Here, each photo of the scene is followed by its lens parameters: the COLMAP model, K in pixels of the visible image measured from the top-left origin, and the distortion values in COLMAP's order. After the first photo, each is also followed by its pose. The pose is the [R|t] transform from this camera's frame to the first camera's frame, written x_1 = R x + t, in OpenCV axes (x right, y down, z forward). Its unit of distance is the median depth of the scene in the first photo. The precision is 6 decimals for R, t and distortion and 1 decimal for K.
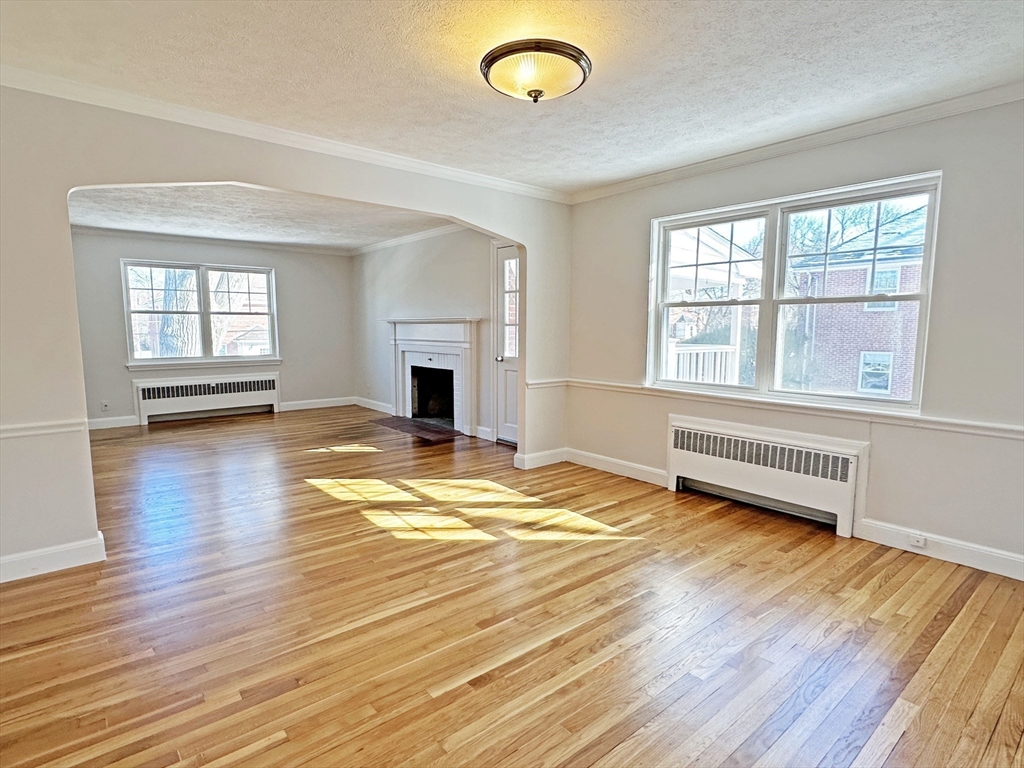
lens RADIAL K [[541.7, 0, 512.0], [0, 541.7, 384.0], [0, 0, 1]] dist [0.002077, 0.000994]
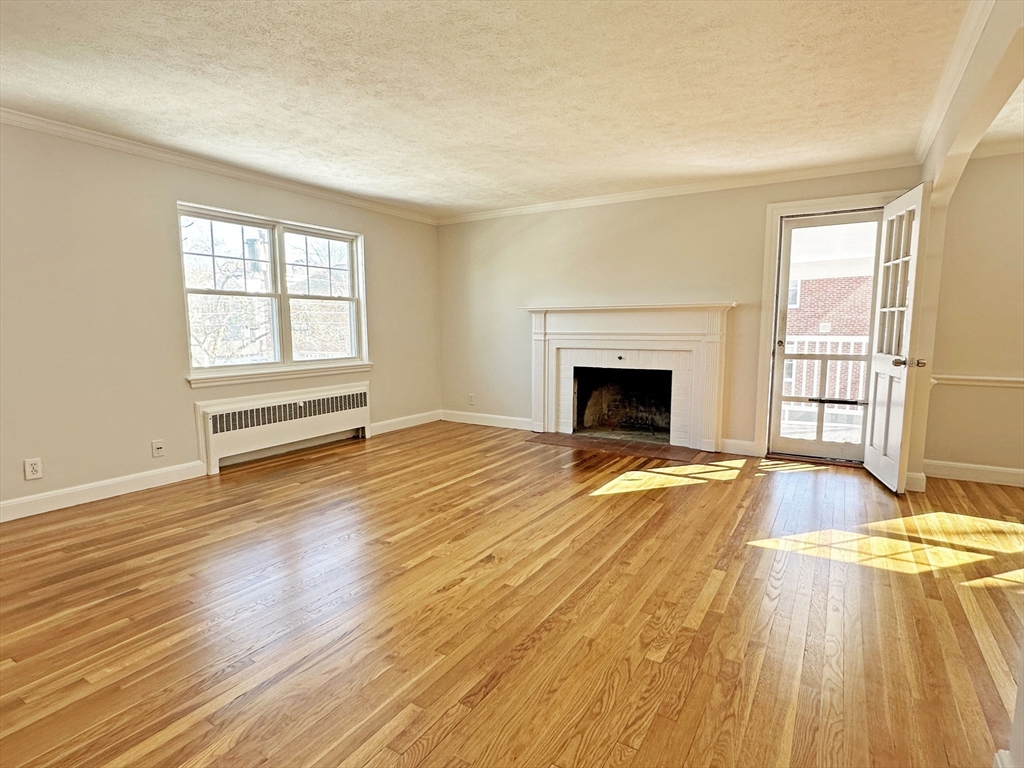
lens RADIAL K [[541.7, 0, 512.0], [0, 541.7, 384.0], [0, 0, 1]] dist [0.002077, 0.000994]
pose [[0.947385, -0.038047, 0.317827, -0.550082], [0.036837, 0.999273, 0.009818, -0.020997], [-0.317969, 0.002406, 0.948098, 0.304136]]
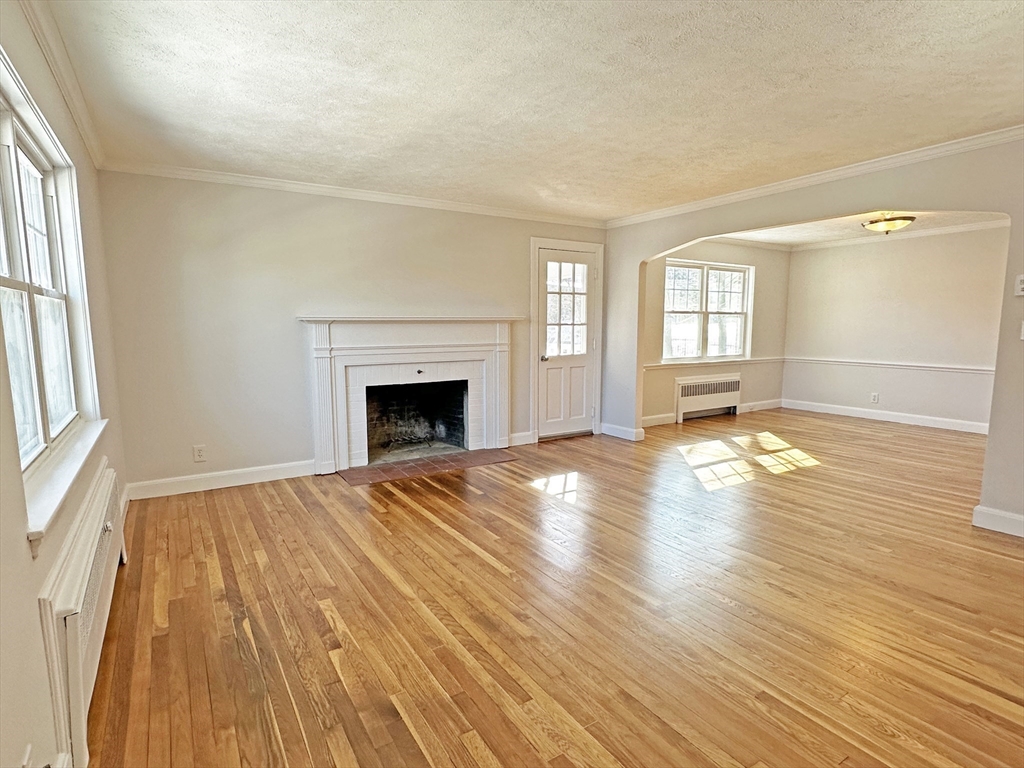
lens RADIAL K [[541.7, 0, 512.0], [0, 541.7, 384.0], [0, 0, 1]] dist [0.002077, 0.000994]
pose [[0.128143, -0.114592, 0.985113, -0.864452], [0.105117, 0.989276, 0.101403, -0.090468], [-0.986169, 0.090558, 0.138815, 0.773165]]
